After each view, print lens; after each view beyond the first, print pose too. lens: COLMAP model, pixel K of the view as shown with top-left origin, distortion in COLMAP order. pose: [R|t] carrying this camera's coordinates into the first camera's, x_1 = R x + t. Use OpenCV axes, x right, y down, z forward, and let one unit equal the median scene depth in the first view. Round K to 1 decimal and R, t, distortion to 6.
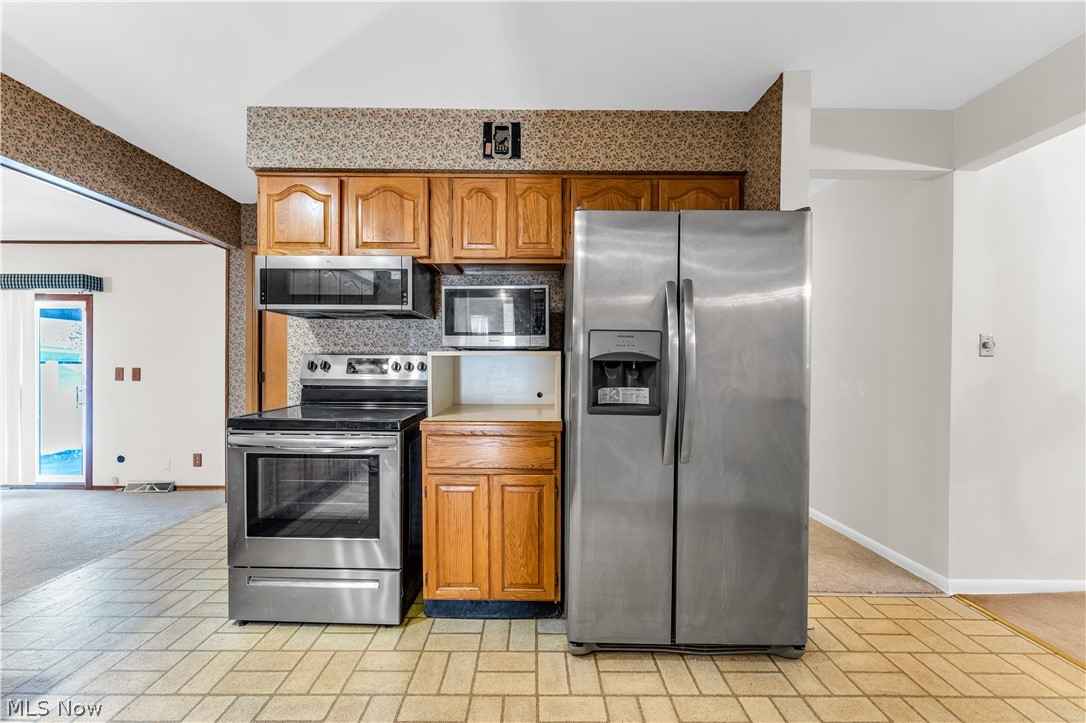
lens RADIAL K [[427.6, 0, 548.1], [0, 427.6, 366.5], [0, 0, 1]] dist [-0.001749, -0.000239]
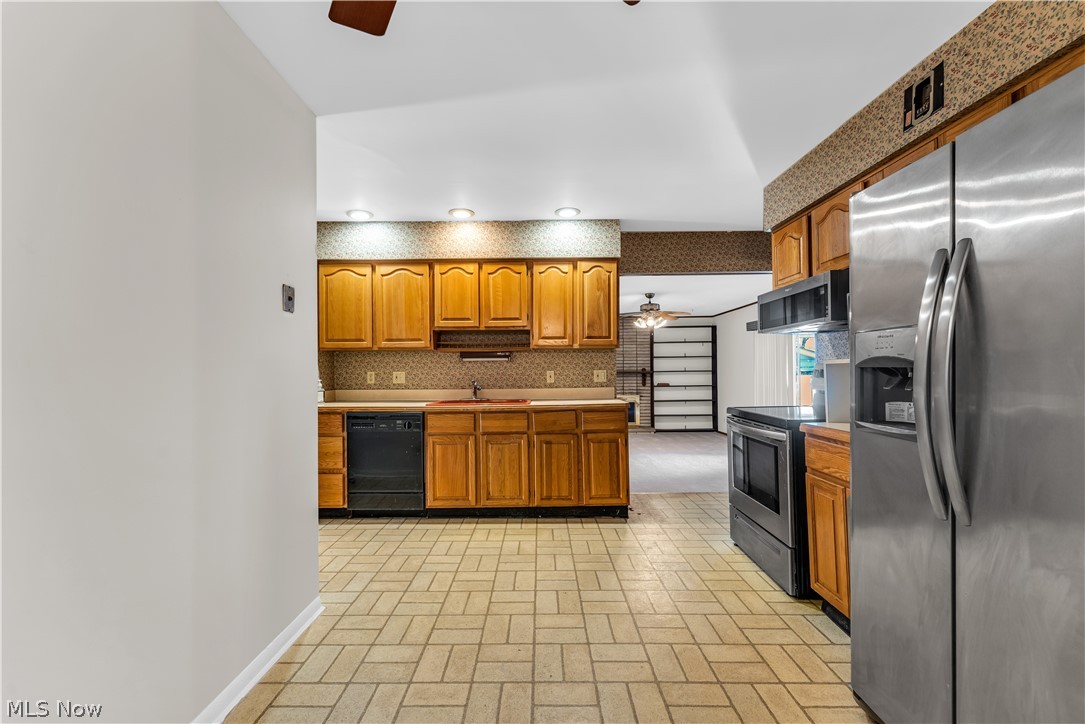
lens RADIAL K [[439.0, 0, 541.7], [0, 439.0, 368.5], [0, 0, 1]] dist [-0.000081, 0.000123]
pose [[-0.000041, -0.012715, -0.999919, 0.727305], [-0.002208, 0.999917, -0.012715, 0.001071], [0.999998, 0.002207, -0.000069, 0.269607]]
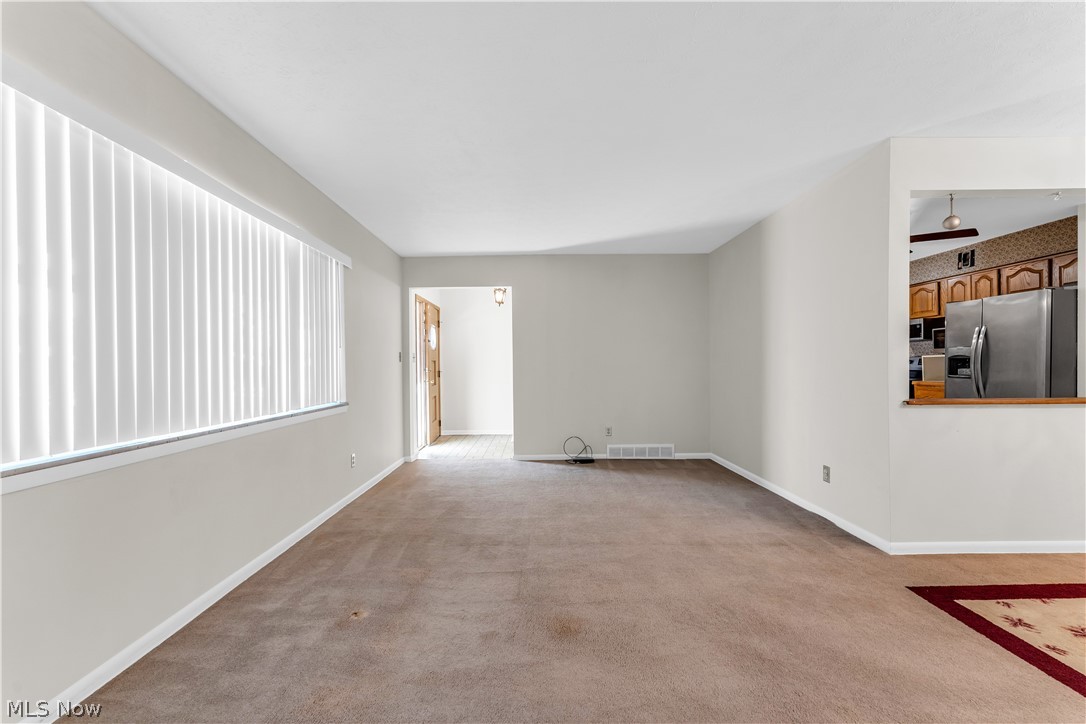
lens RADIAL K [[427.6, 0, 548.1], [0, 427.6, 367.0], [0, 0, 1]] dist [-0.001749, -0.000239]
pose [[0.005350, 0.003055, -0.999981, 2.104633], [-0.004889, 0.999983, 0.003029, 0.034436], [0.999974, 0.004873, 0.005365, -1.186860]]
